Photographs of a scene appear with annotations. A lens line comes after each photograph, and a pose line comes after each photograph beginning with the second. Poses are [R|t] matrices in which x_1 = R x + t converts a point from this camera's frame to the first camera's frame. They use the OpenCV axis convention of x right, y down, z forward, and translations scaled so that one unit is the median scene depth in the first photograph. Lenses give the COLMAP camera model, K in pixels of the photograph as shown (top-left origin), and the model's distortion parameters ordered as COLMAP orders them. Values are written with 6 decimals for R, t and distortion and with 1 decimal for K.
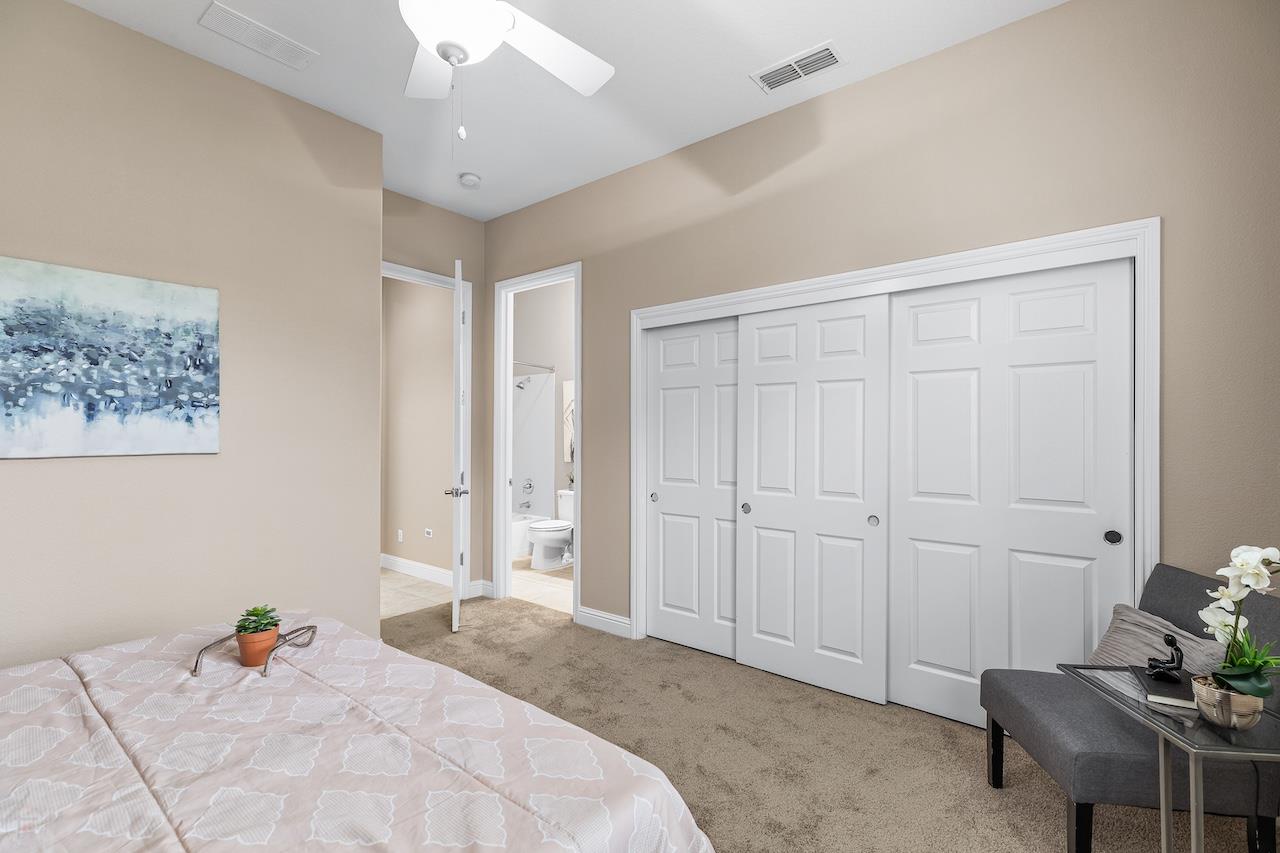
lens RADIAL K [[577.8, 0, 640.0], [0, 577.8, 426.5], [0, 0, 1]] dist [0.000305, -0.000522]
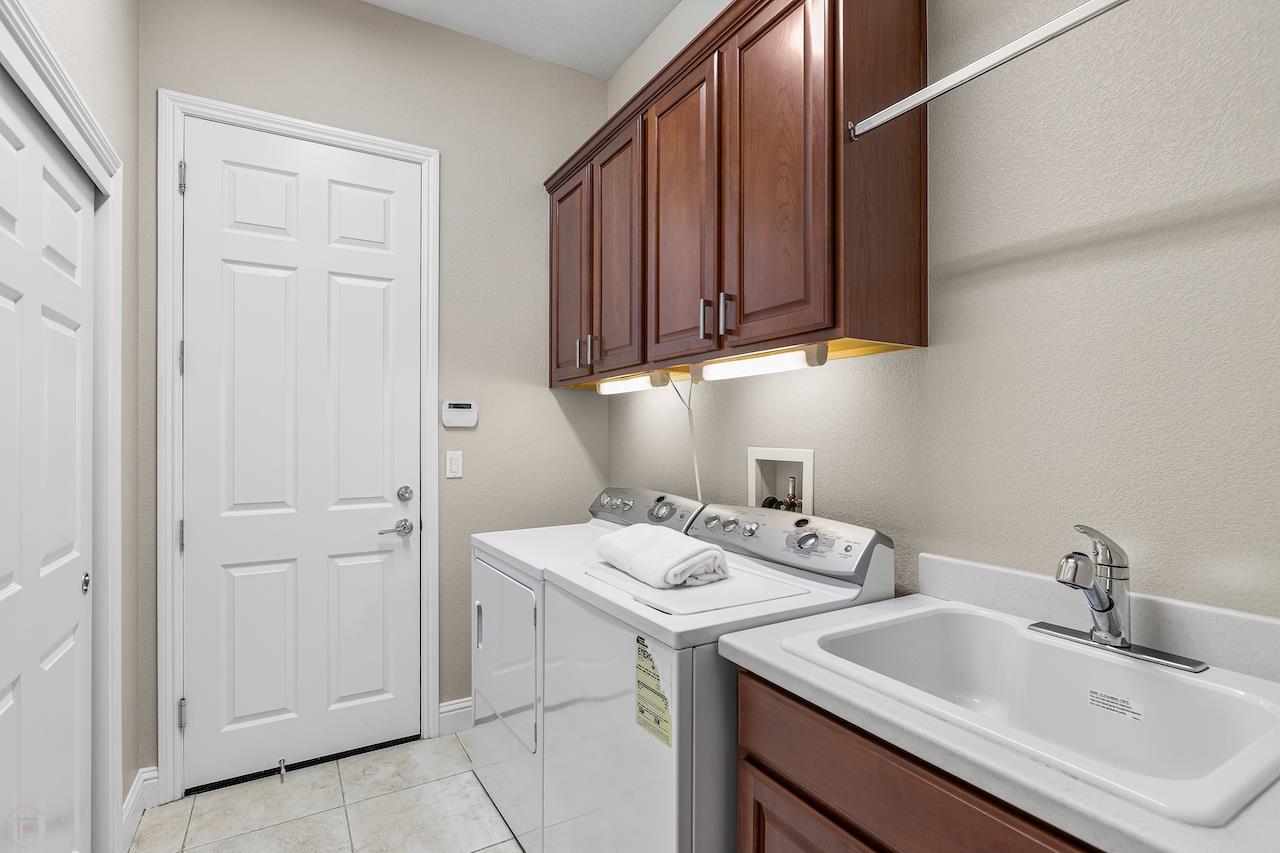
lens RADIAL K [[632.0, 0, 640.0], [0, 632.0, 426.5], [0, 0, 1]] dist [0.001895, 0.000576]
pose [[0.367696, 0.004416, 0.929936, -0.151317], [-0.004509, 0.999985, -0.002966, 0.001046], [-0.929935, -0.003103, 0.367711, 0.125178]]
